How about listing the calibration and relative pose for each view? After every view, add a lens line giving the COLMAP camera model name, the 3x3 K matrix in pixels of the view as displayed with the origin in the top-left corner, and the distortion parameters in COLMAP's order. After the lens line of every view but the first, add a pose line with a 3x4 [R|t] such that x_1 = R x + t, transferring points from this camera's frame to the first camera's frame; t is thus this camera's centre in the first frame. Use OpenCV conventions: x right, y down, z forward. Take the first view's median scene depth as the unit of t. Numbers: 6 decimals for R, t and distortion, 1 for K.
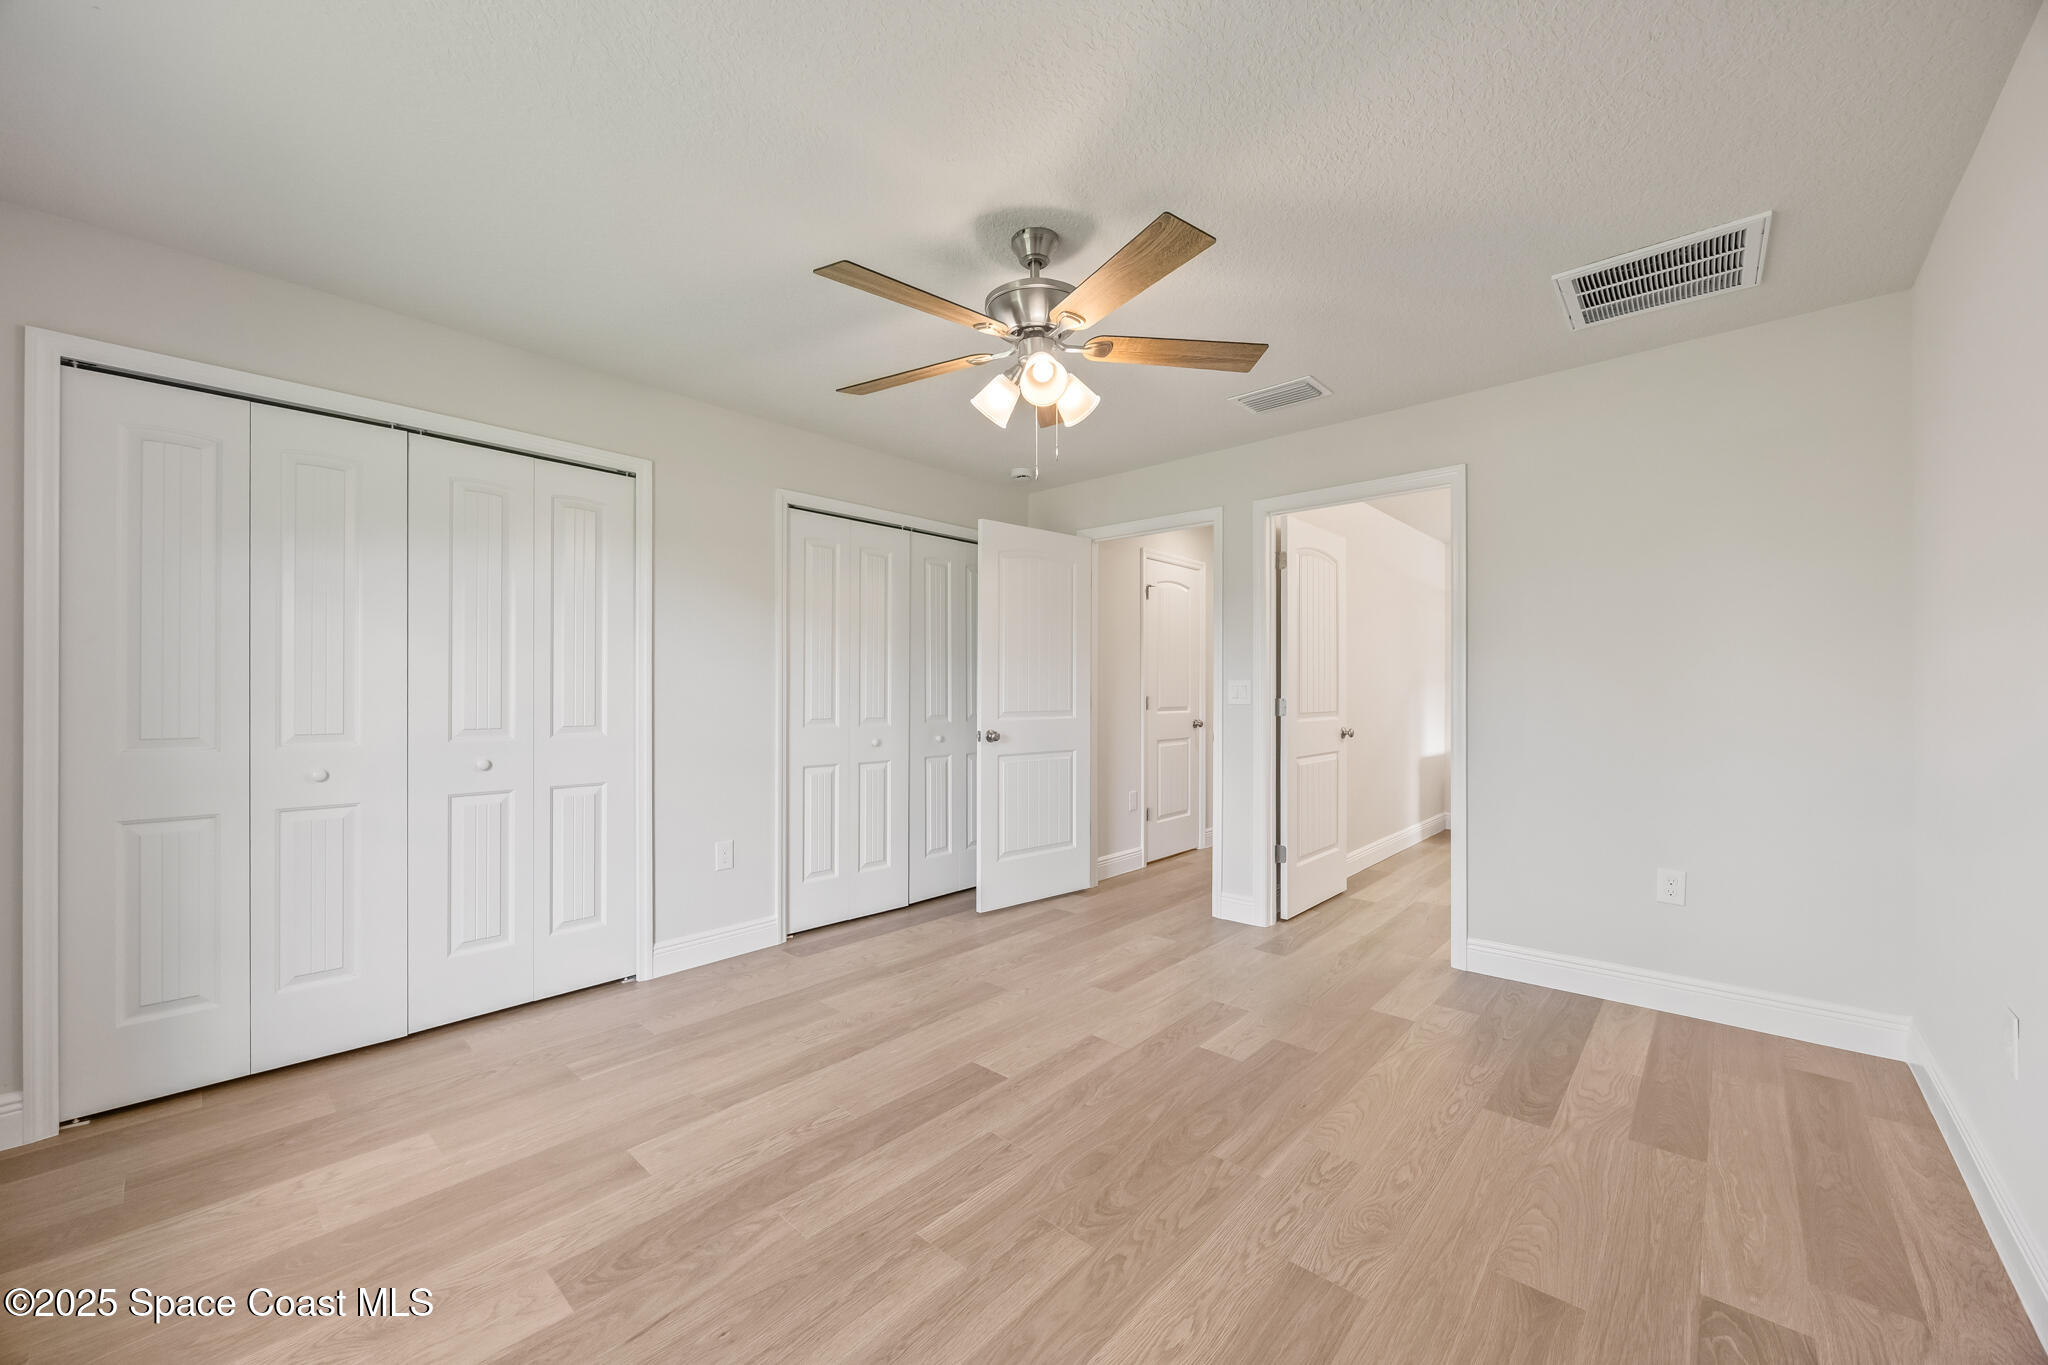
lens RADIAL K [[791.1, 0, 1018.2], [0, 791.1, 685.4], [0, 0, 1]] dist [0.000203, 0.000055]
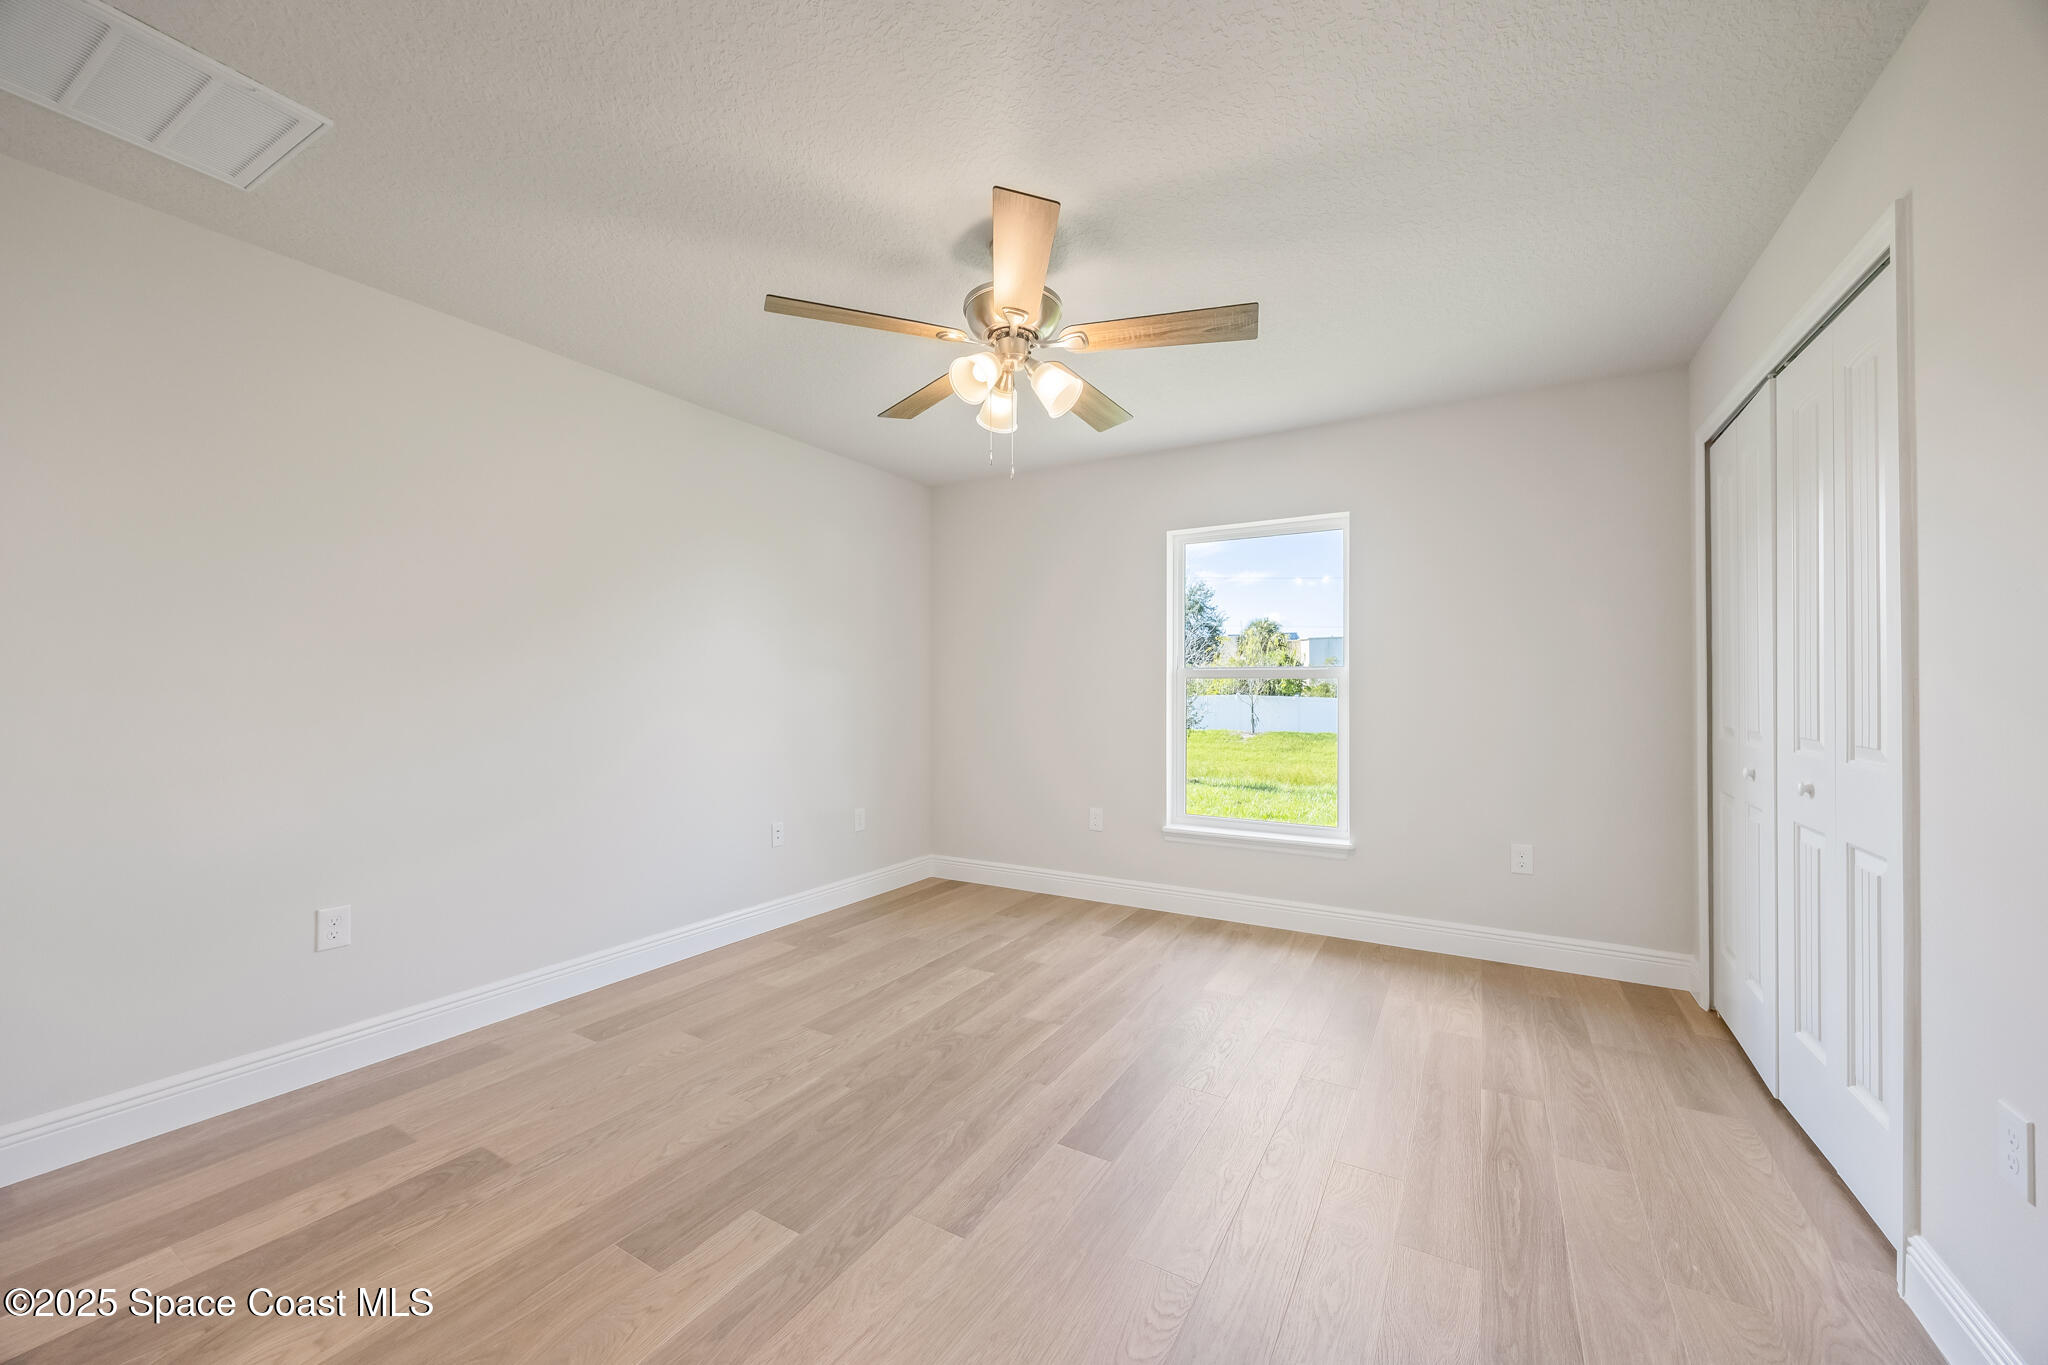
lens RADIAL K [[791.1, 0, 1018.2], [0, 791.1, 685.4], [0, 0, 1]] dist [0.000203, 0.000055]
pose [[-0.980833, -0.001009, -0.194846, 0.223770], [0.001705, 0.999904, -0.013759, 0.017683], [0.194841, -0.013827, -0.980737, 2.101717]]
